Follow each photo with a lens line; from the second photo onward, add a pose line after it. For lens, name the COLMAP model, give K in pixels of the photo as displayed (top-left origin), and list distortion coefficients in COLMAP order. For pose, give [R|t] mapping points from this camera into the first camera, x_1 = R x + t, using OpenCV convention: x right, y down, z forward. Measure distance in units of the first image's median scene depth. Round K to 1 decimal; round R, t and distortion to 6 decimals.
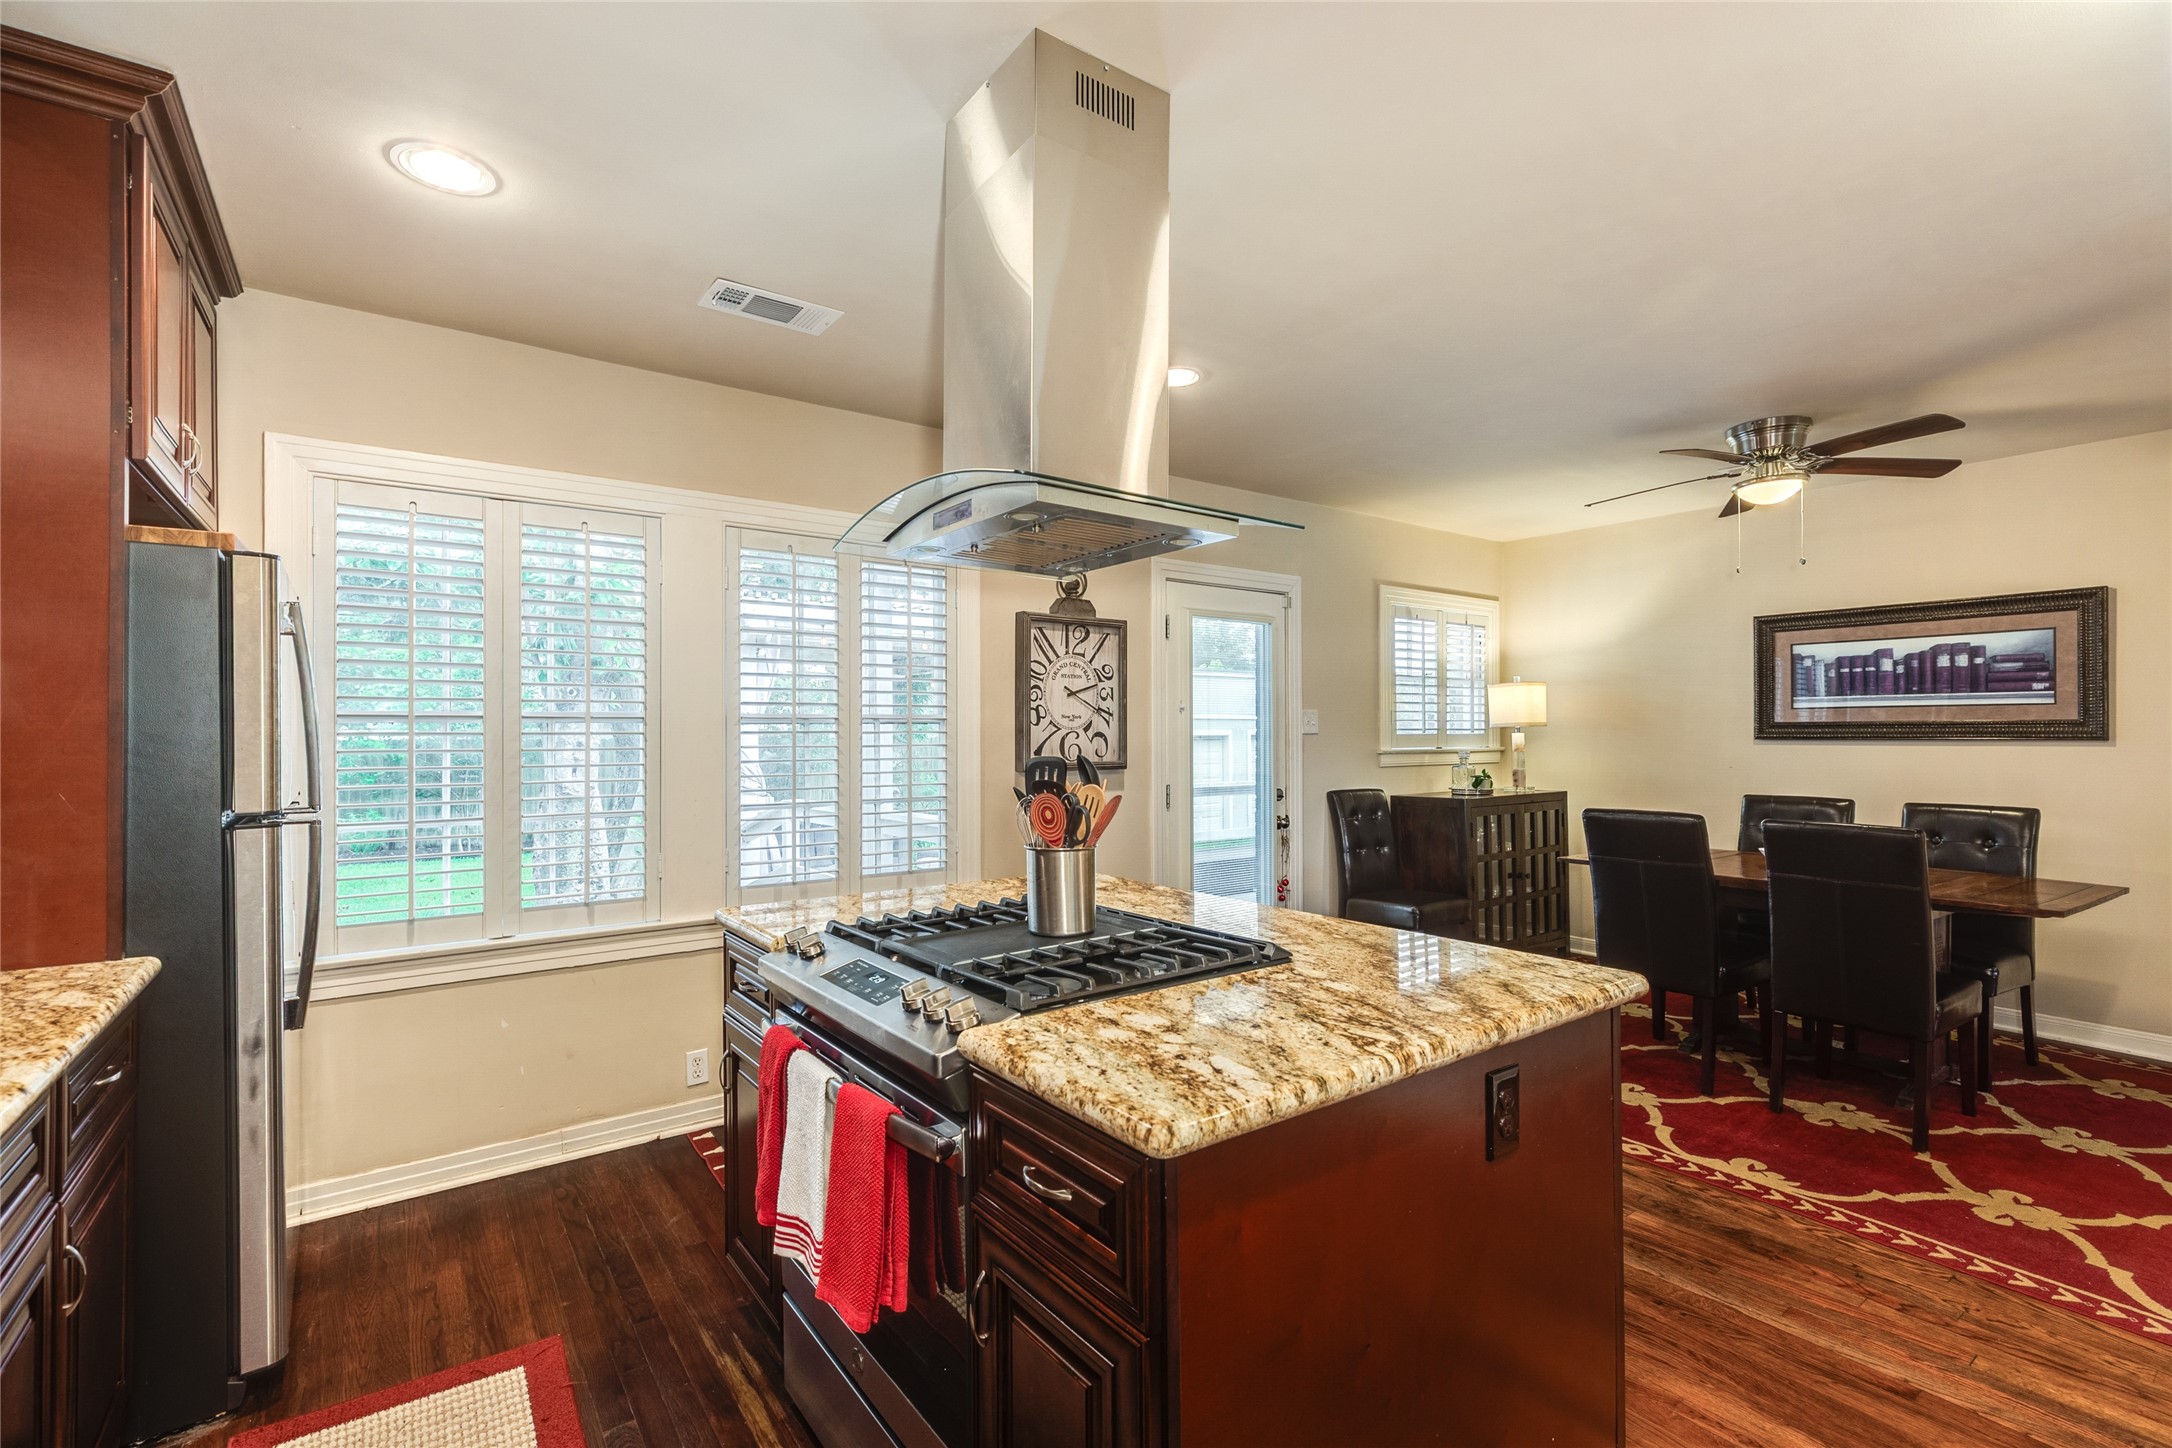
lens RADIAL K [[962.3, 0, 1067.3], [0, 962.3, 721.1], [0, 0, 1]] dist [0.006130, -0.000854]
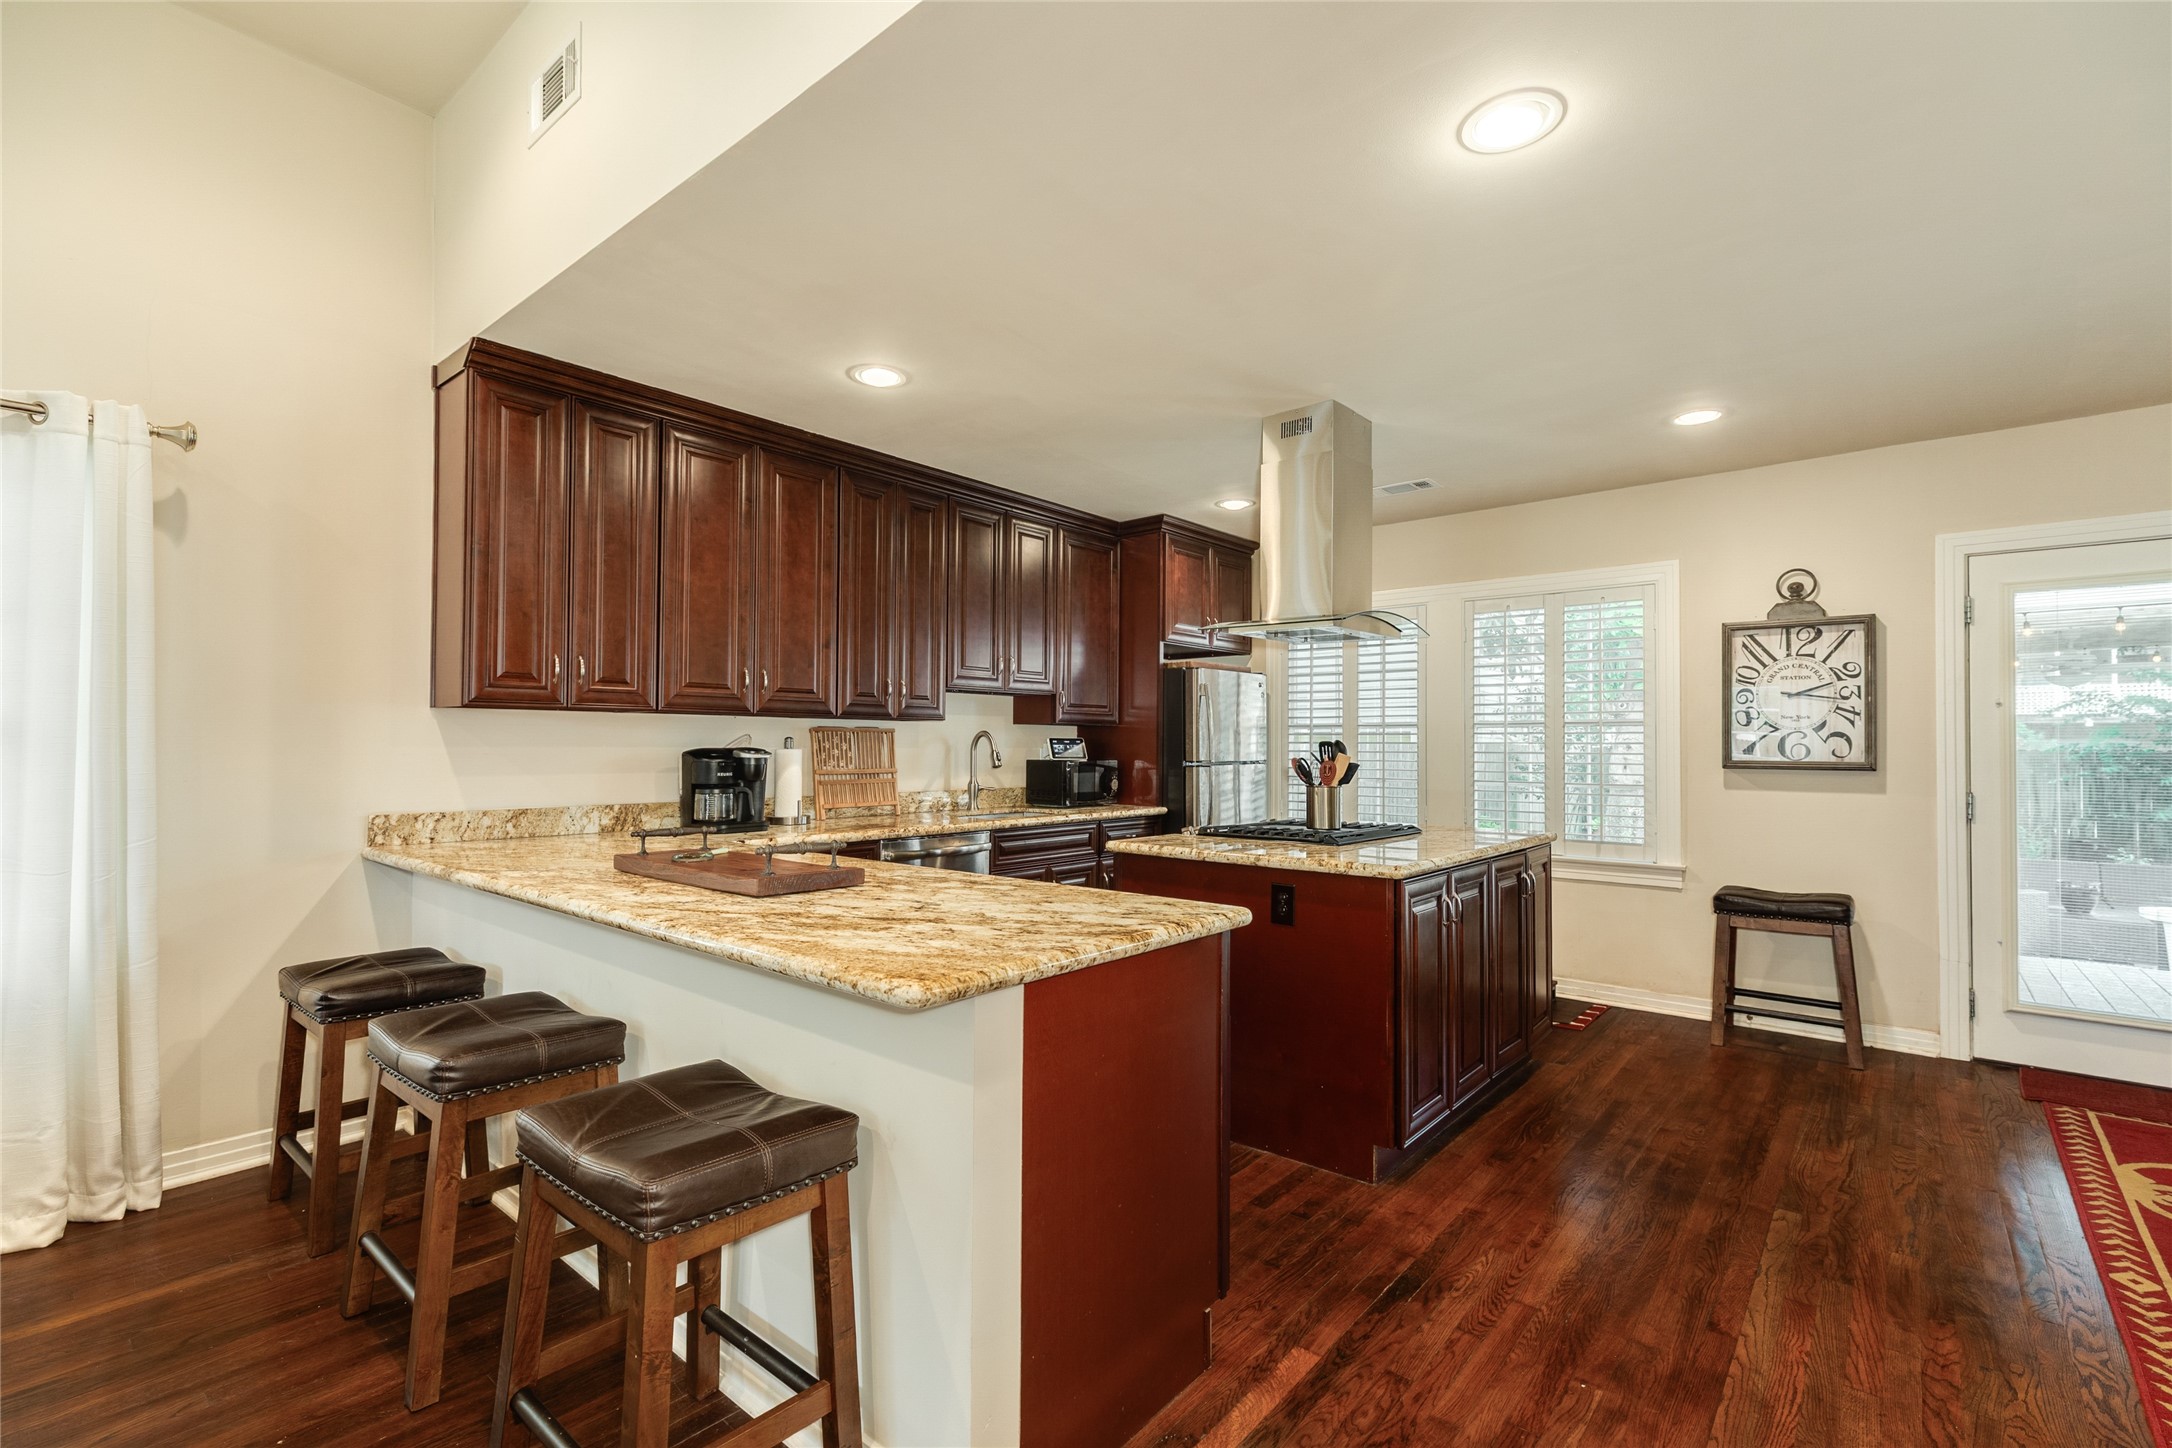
lens RADIAL K [[962.3, 0, 1086.8], [0, 962.3, 735.5], [0, 0, 1]] dist [0.006130, -0.000854]
pose [[0.240553, -0.001177, -0.970635, 0.811731], [0.010368, 0.999945, 0.001357, 0.005705], [0.970581, -0.010390, 0.240553, 0.023113]]
